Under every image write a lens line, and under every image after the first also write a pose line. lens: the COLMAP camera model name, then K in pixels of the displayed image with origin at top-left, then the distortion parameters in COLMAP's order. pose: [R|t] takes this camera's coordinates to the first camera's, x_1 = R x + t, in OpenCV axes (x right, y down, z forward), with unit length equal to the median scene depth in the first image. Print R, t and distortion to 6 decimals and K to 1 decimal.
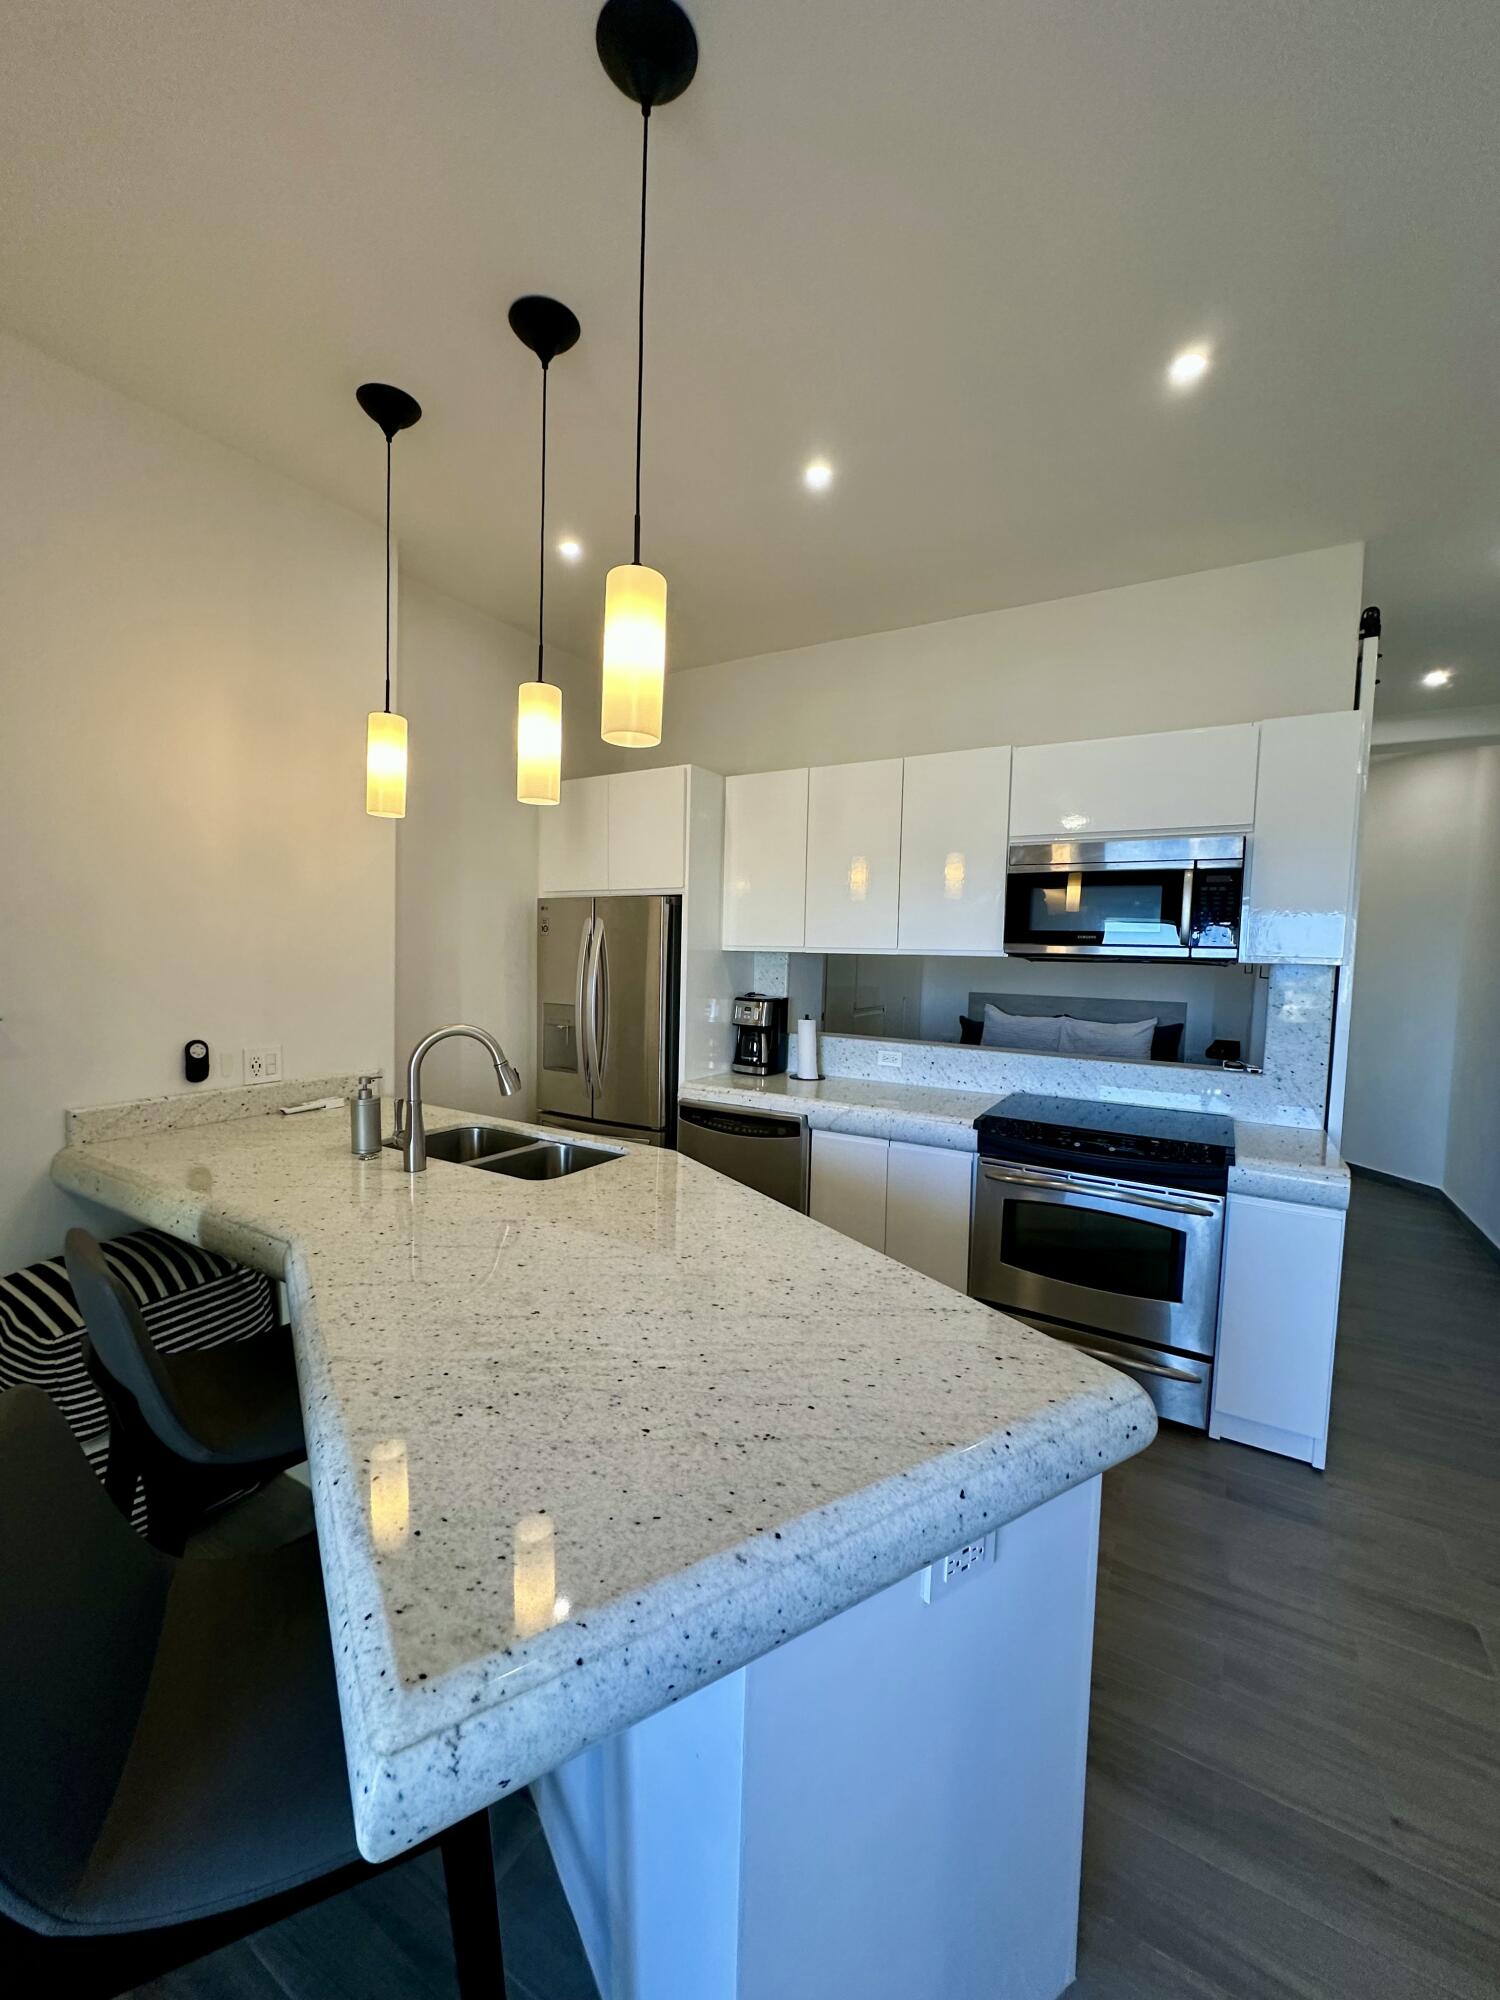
lens RADIAL K [[796.3, 0, 747.4], [0, 796.3, 999.9], [0, 0, 1]] dist [-0.002246, 0.000980]
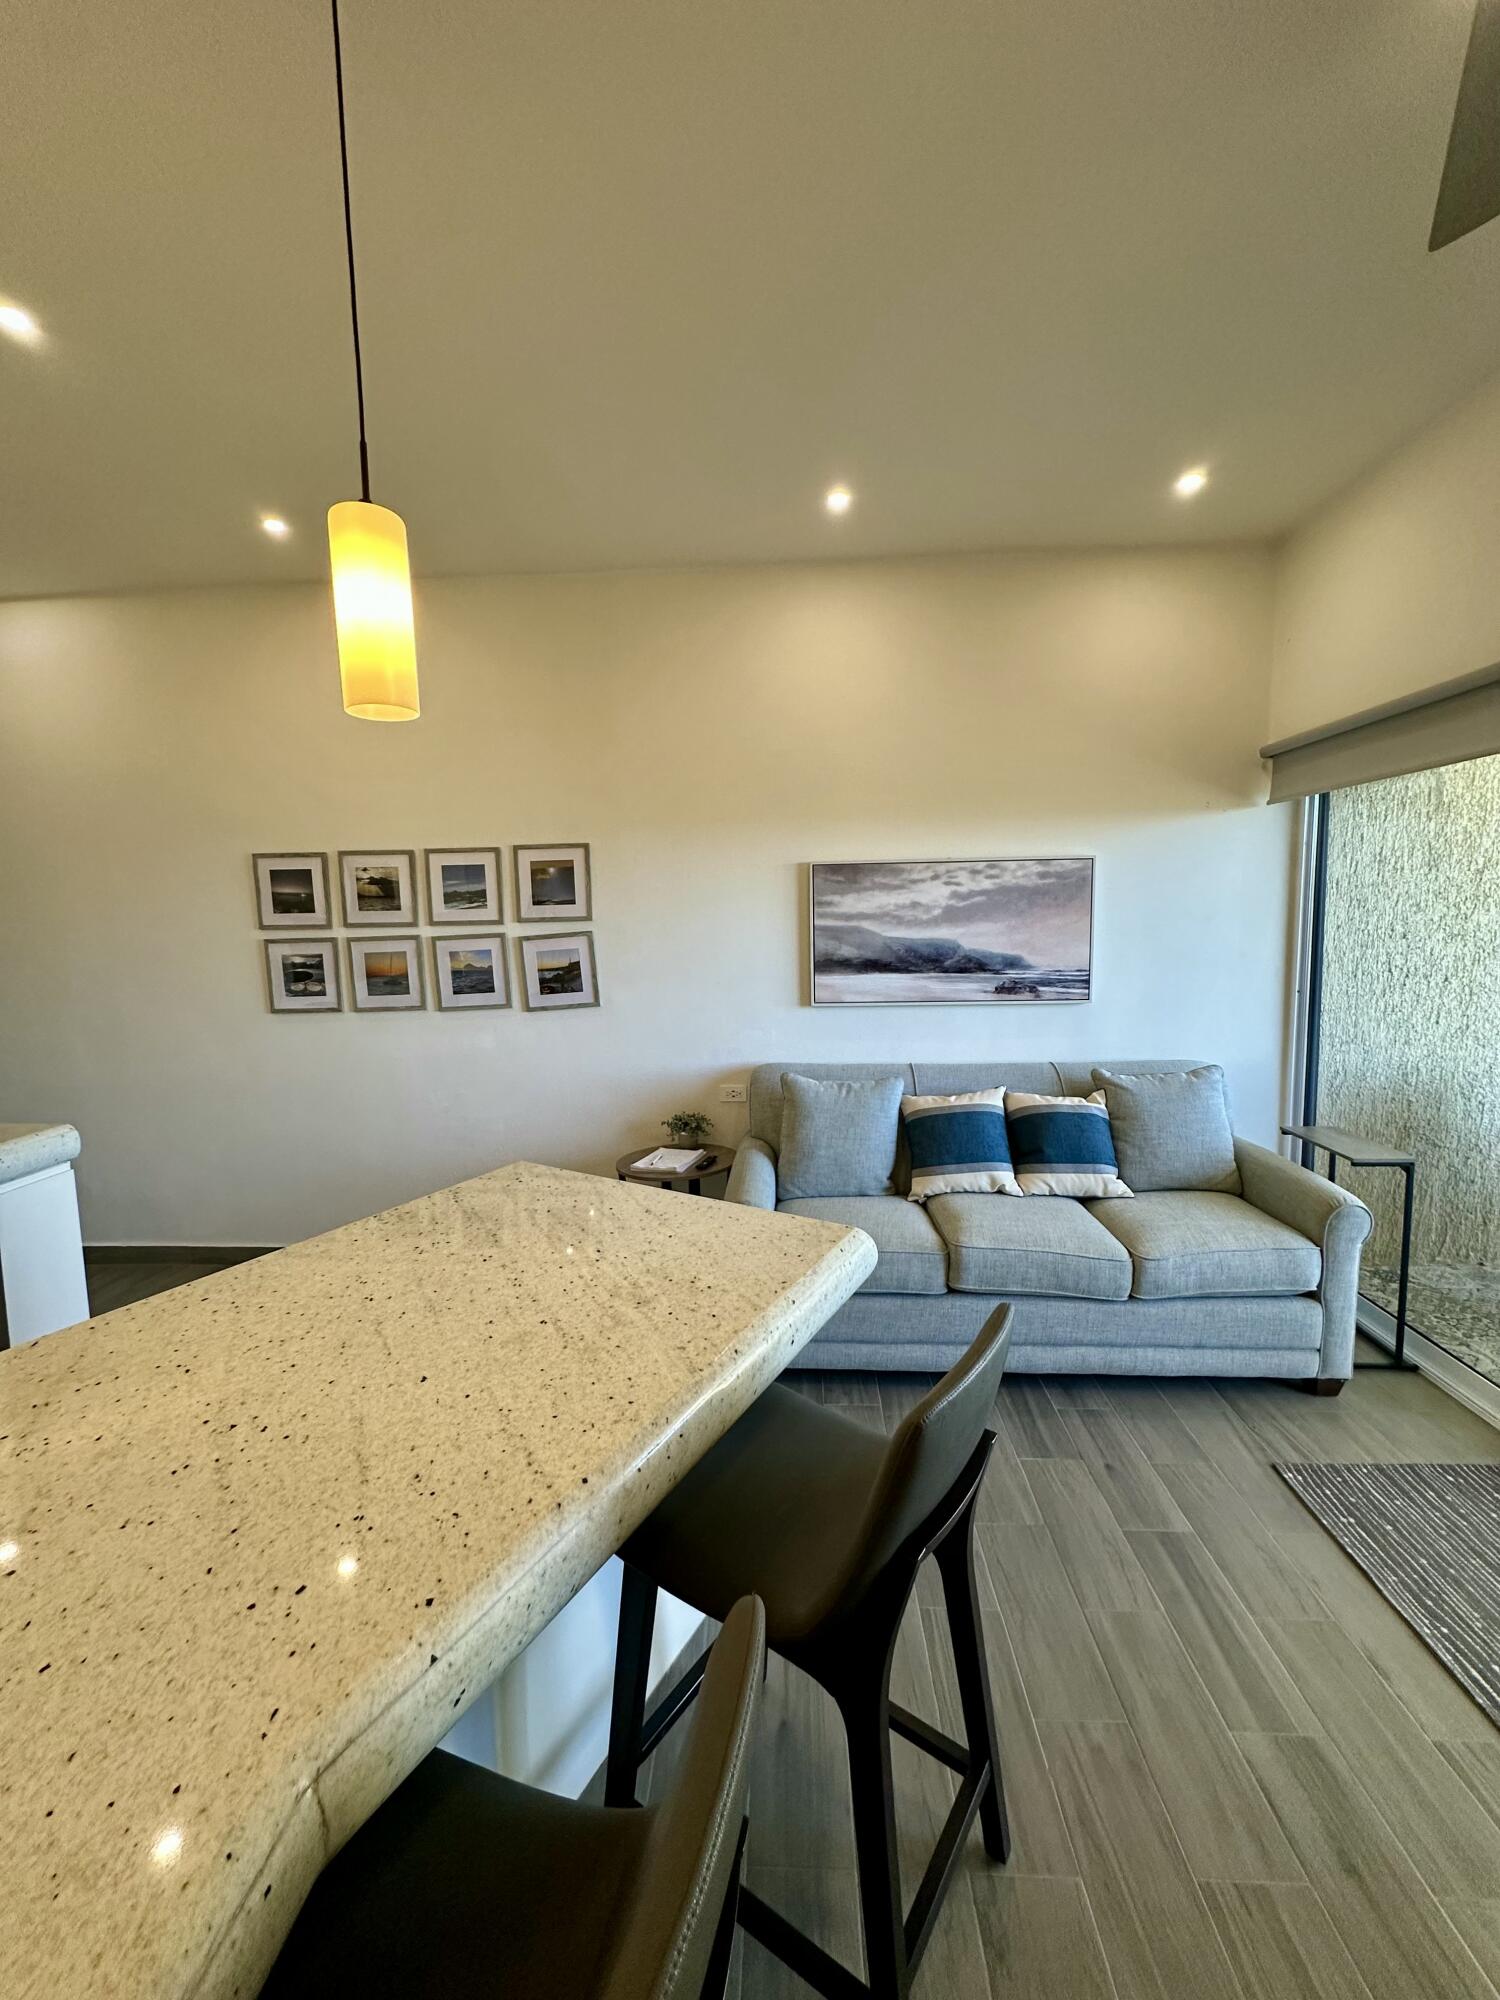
lens RADIAL K [[796.3, 0, 748.7], [0, 796.3, 998.0], [0, 0, 1]] dist [-0.002246, 0.000980]
pose [[-0.465048, -0.111389, 0.878250, -0.604444], [0.060458, 0.985741, 0.157035, -0.073212], [-0.883219, 0.126126, -0.451683, 0.583819]]
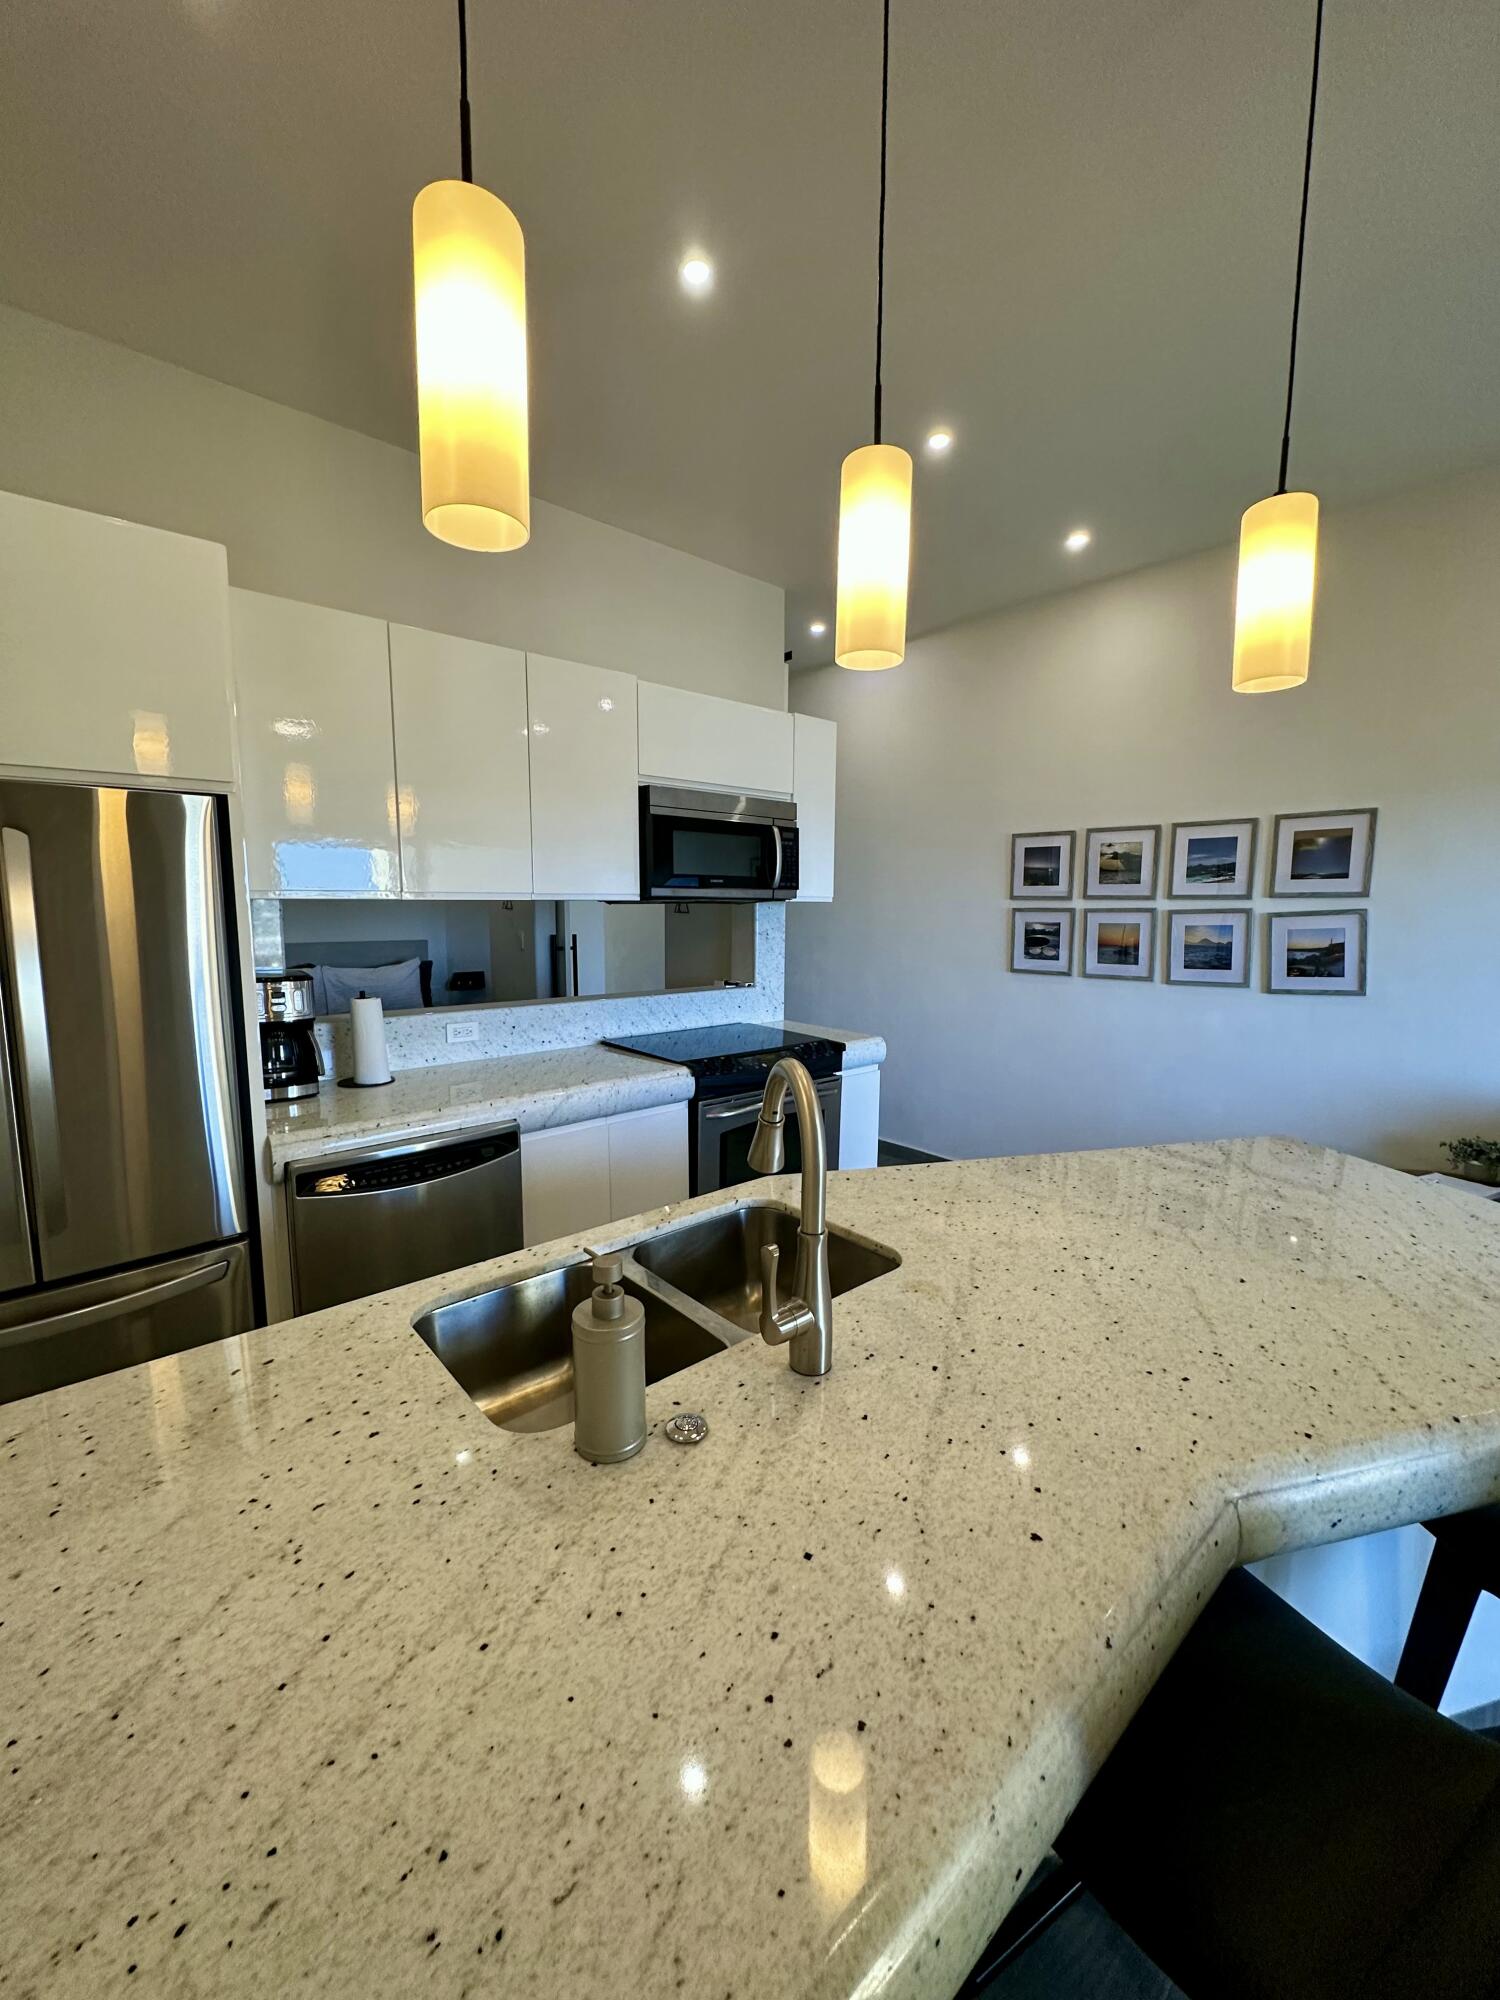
lens RADIAL K [[796.3, 0, 747.4], [0, 796.3, 1000.3], [0, 0, 1]] dist [-0.002246, 0.000980]
pose [[0.304709, -0.140705, 0.941995, -0.691385], [0.059812, 0.989902, 0.128513, -0.061543], [-0.950566, 0.017184, 0.310048, 0.705189]]
